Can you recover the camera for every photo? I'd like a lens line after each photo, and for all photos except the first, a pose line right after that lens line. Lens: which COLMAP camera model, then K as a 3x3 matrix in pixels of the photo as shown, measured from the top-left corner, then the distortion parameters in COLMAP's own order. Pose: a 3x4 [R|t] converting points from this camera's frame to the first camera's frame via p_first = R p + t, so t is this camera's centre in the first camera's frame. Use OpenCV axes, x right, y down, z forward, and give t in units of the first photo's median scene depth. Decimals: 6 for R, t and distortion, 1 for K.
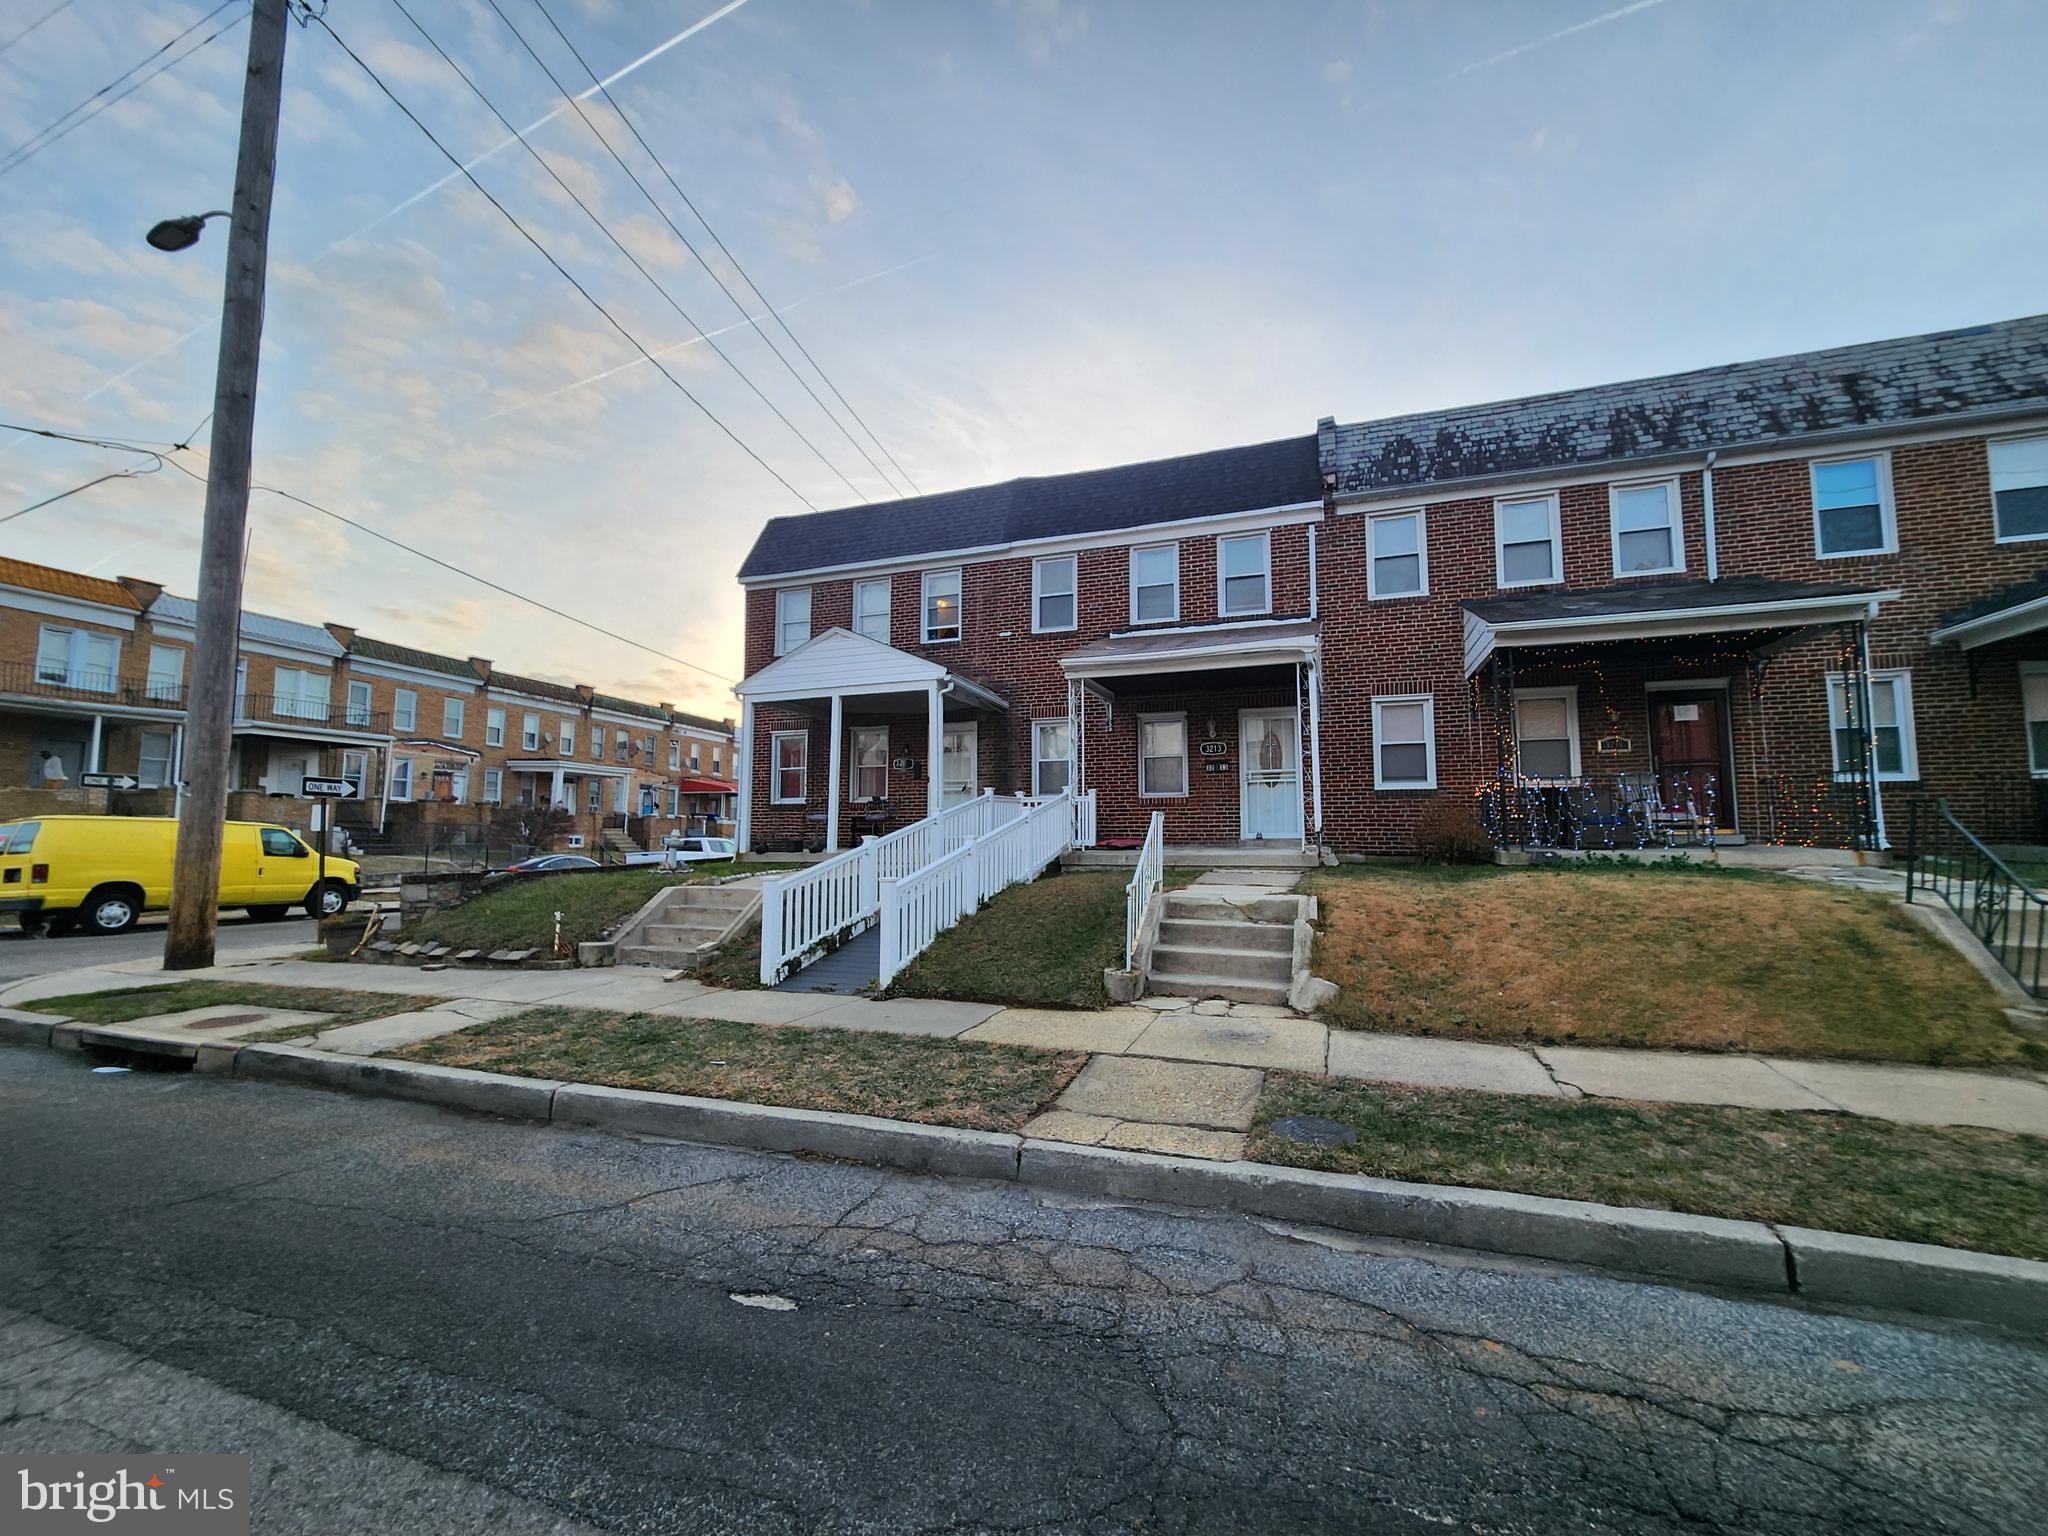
lens RADIAL K [[834.4, 0, 1042.3], [0, 834.4, 771.9], [0, 0, 1]] dist [-0.003690, 0.002693]
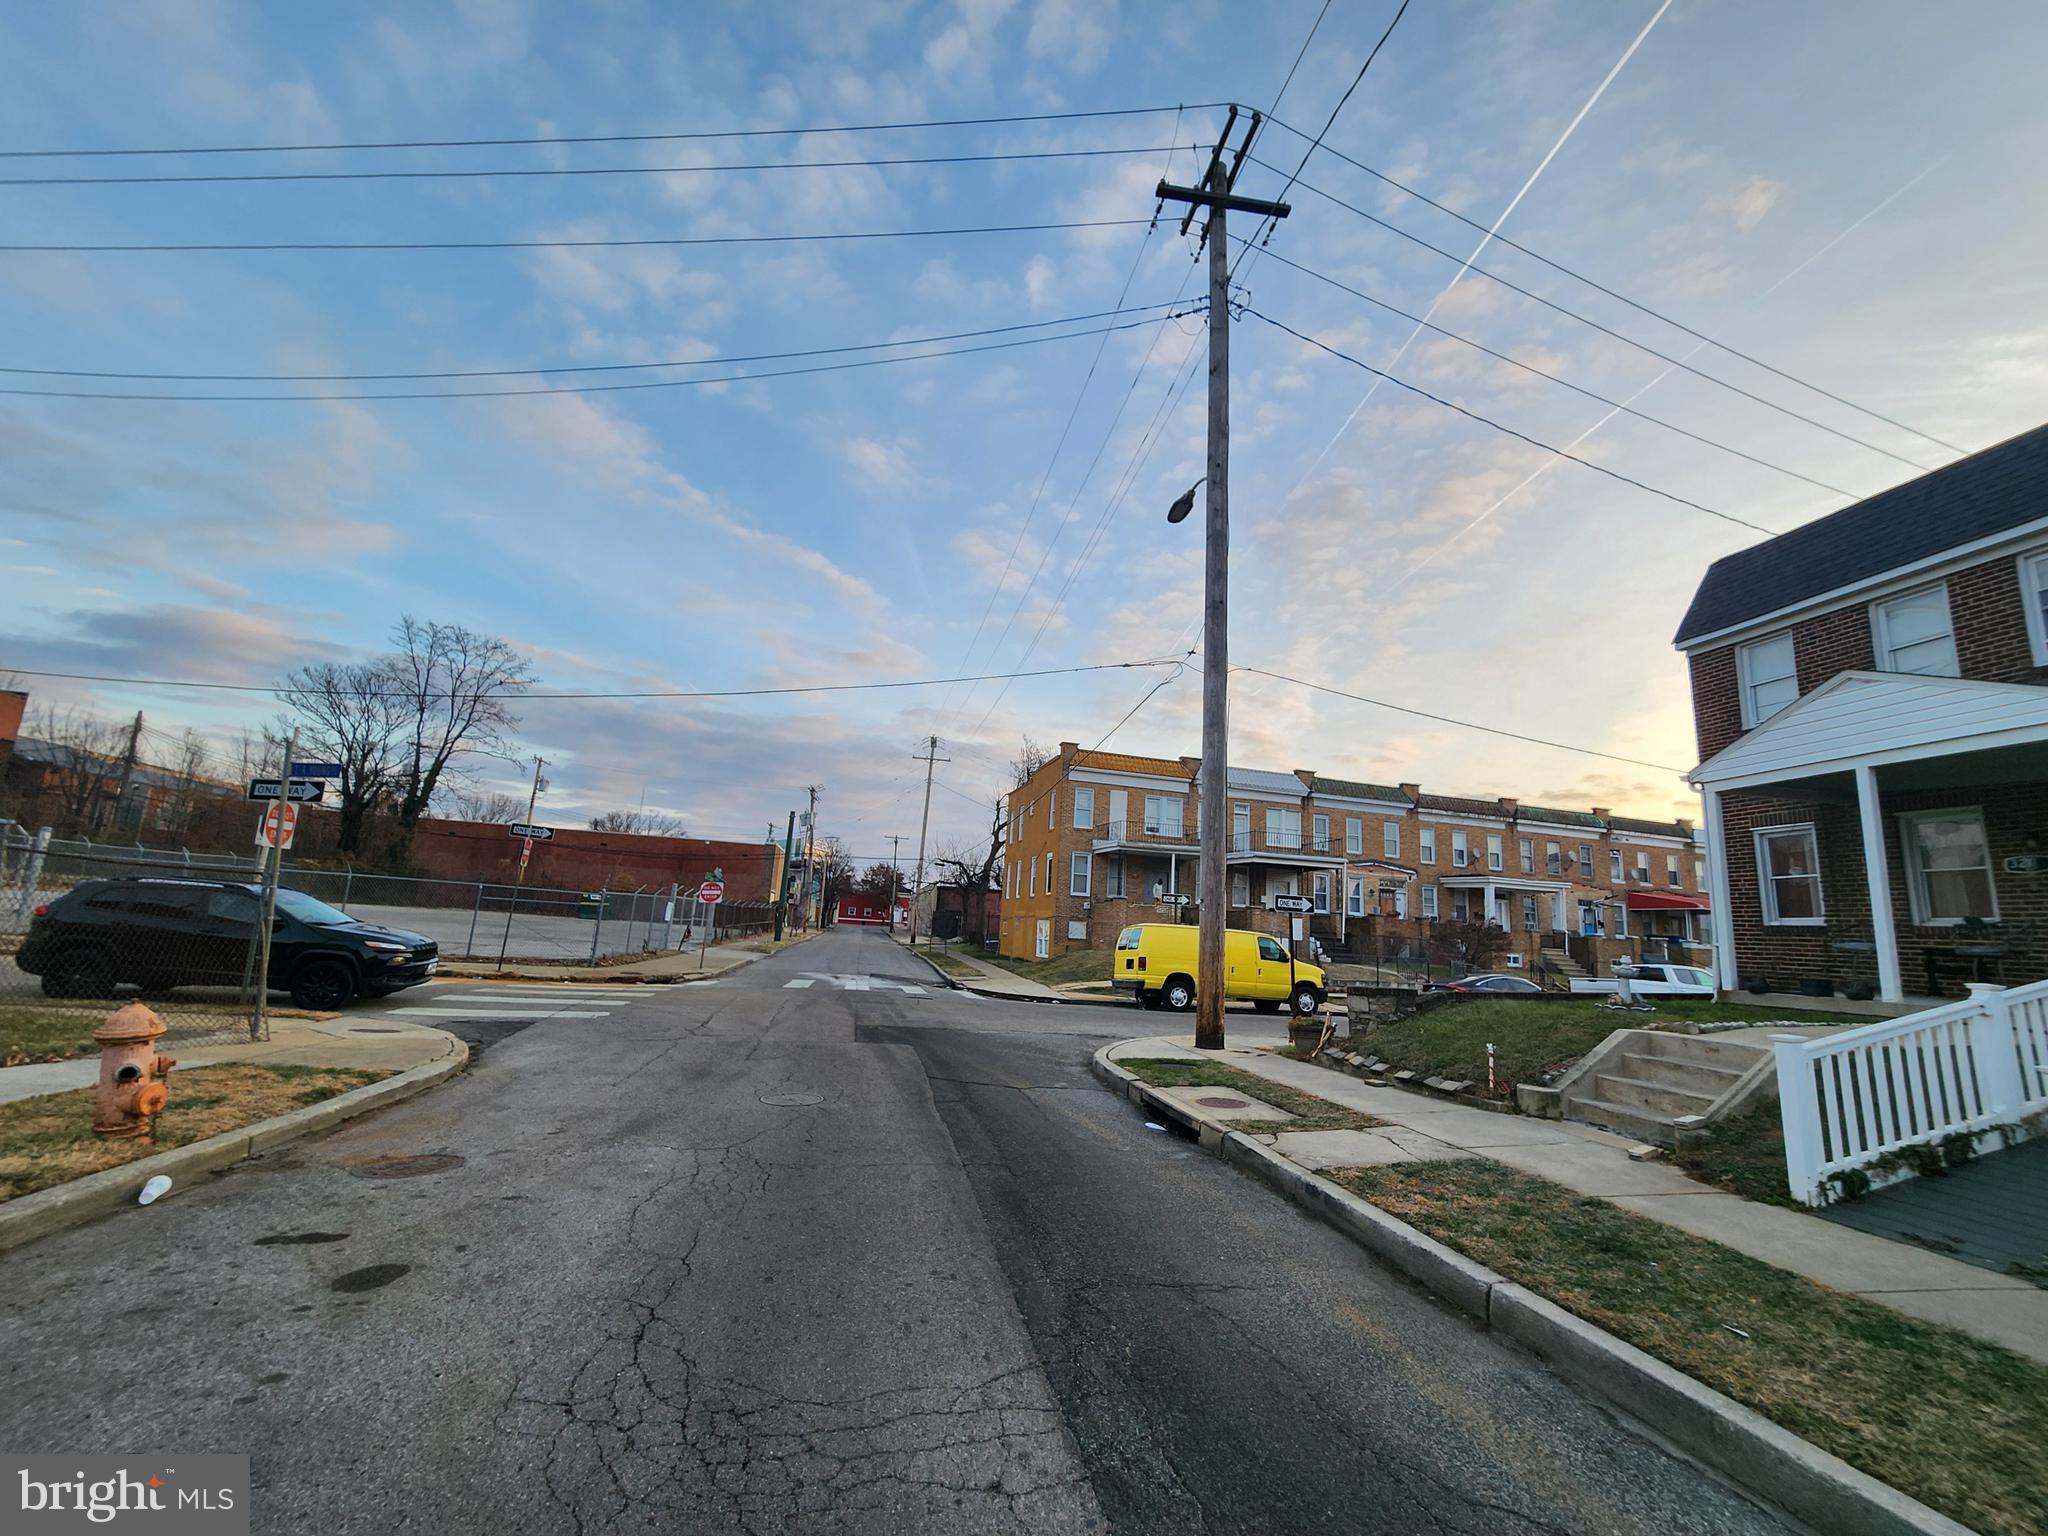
lens RADIAL K [[834.4, 0, 1042.3], [0, 834.4, 771.9], [0, 0, 1]] dist [-0.003690, 0.002693]
pose [[0.525802, -0.133544, -0.840059, -0.030471], [0.016866, 0.989041, -0.146672, 0.001678], [0.850440, 0.062952, 0.522292, 0.077135]]
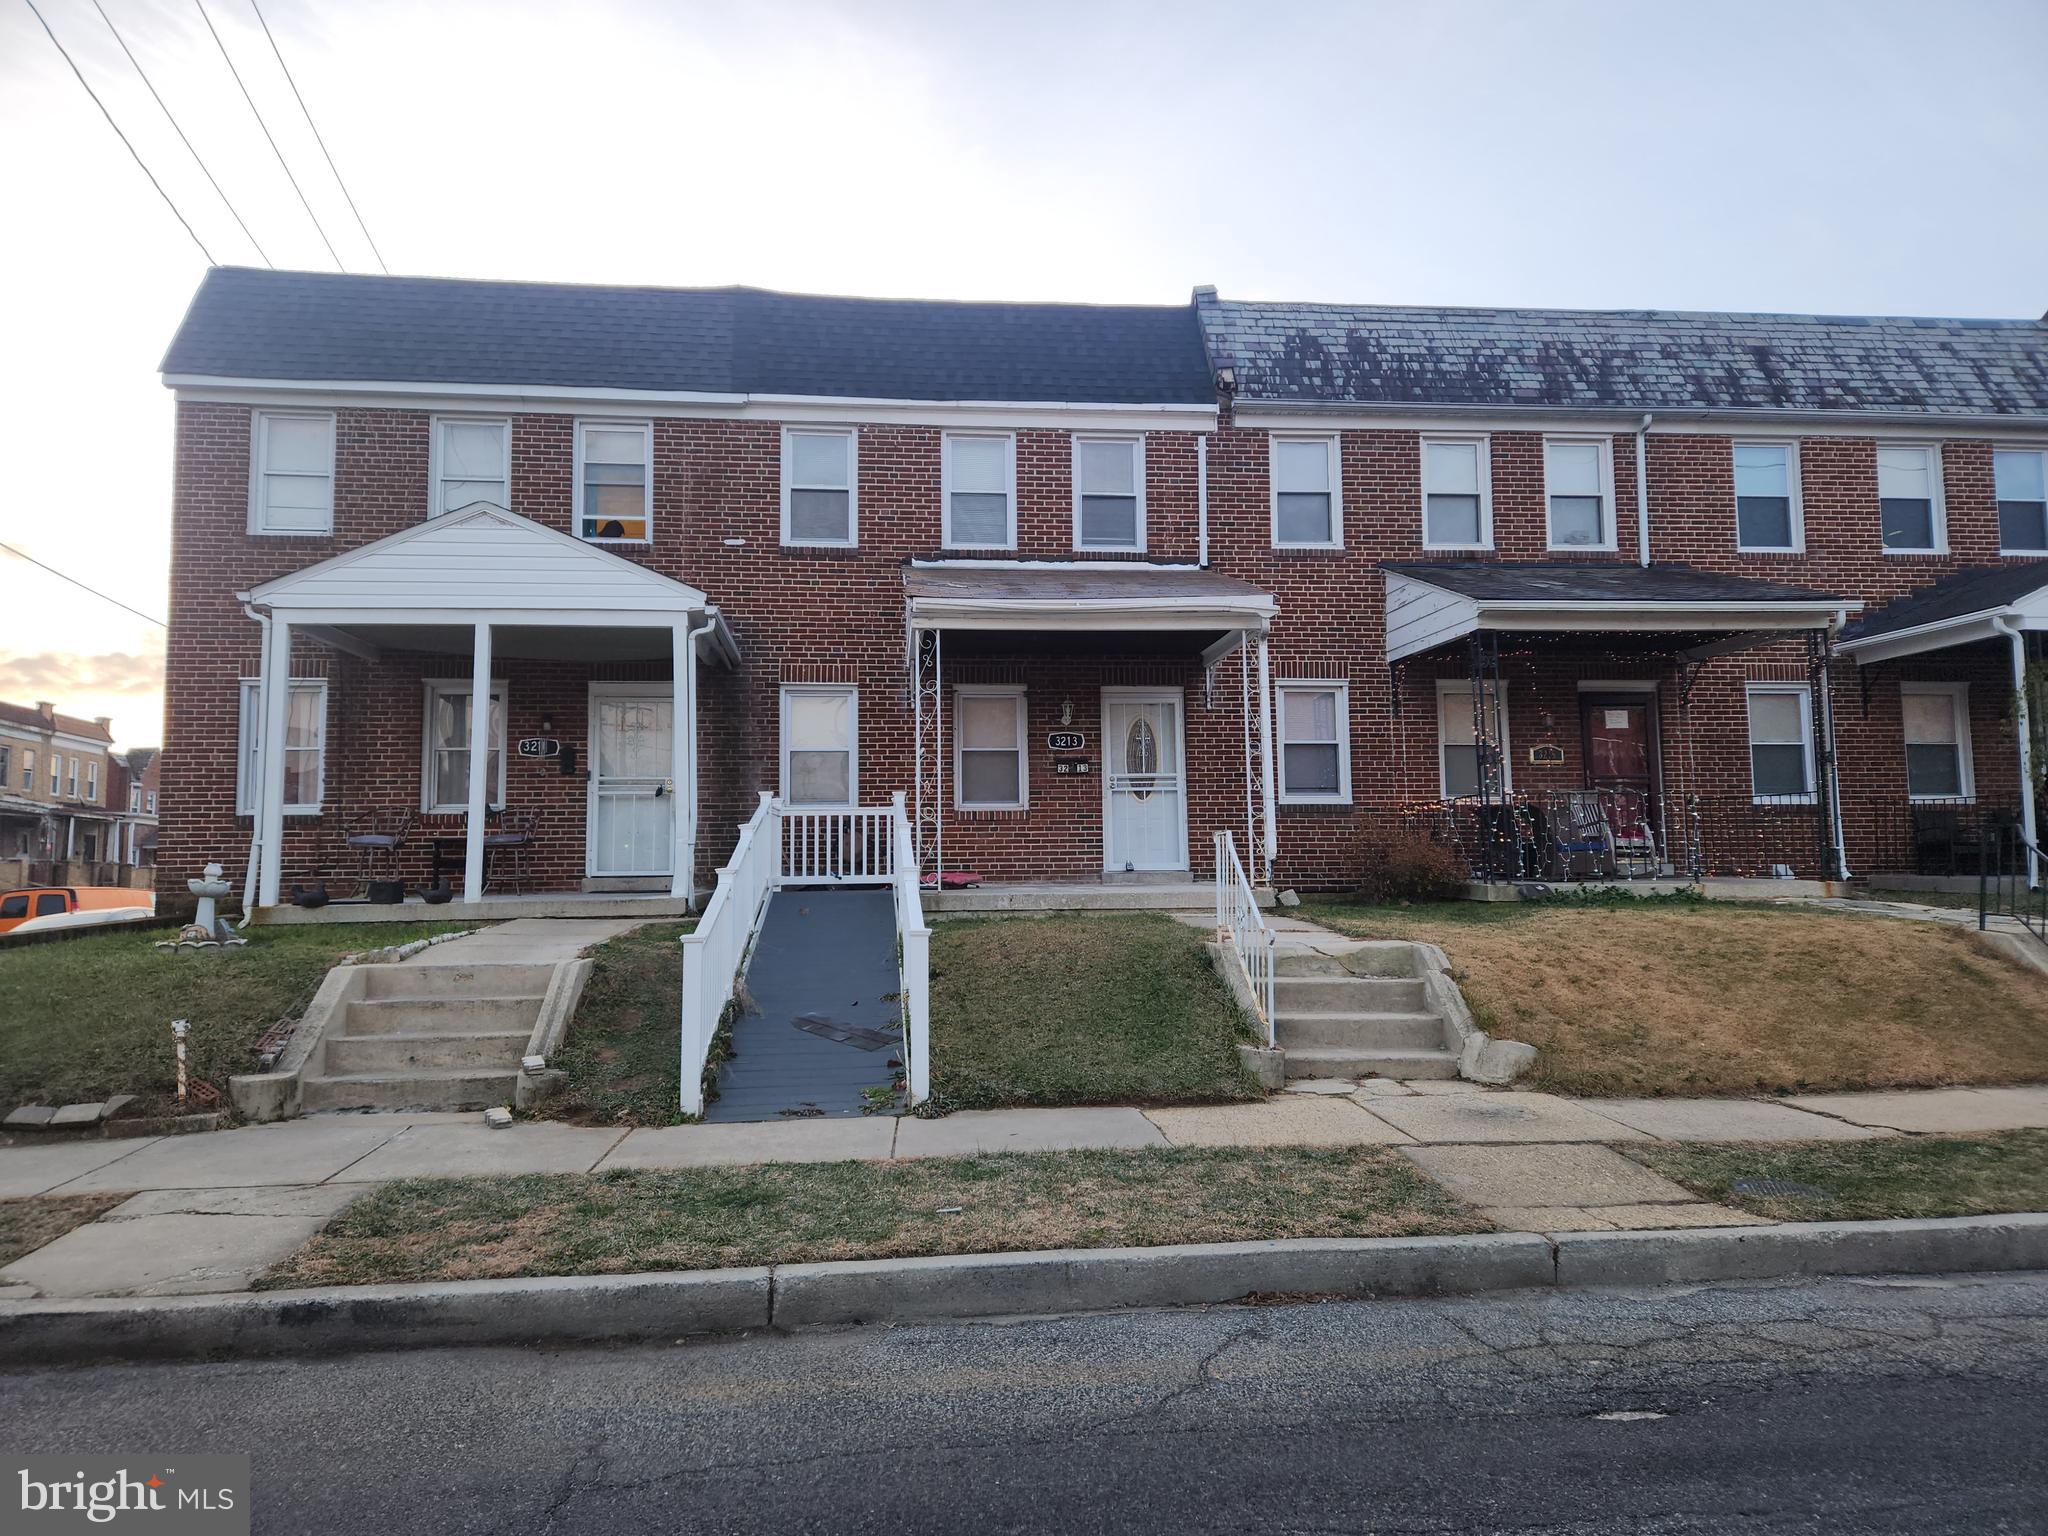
lens RADIAL K [[1355.6, 0, 1027.8], [0, 1355.6, 755.9], [0, 0, 1]] dist [0.085020, -0.070219]
pose [[0.902668, 0.030172, 0.429278, -0.362228], [-0.025819, 0.999539, -0.015962, 0.003648], [-0.429562, 0.003325, 0.903031, 0.001379]]
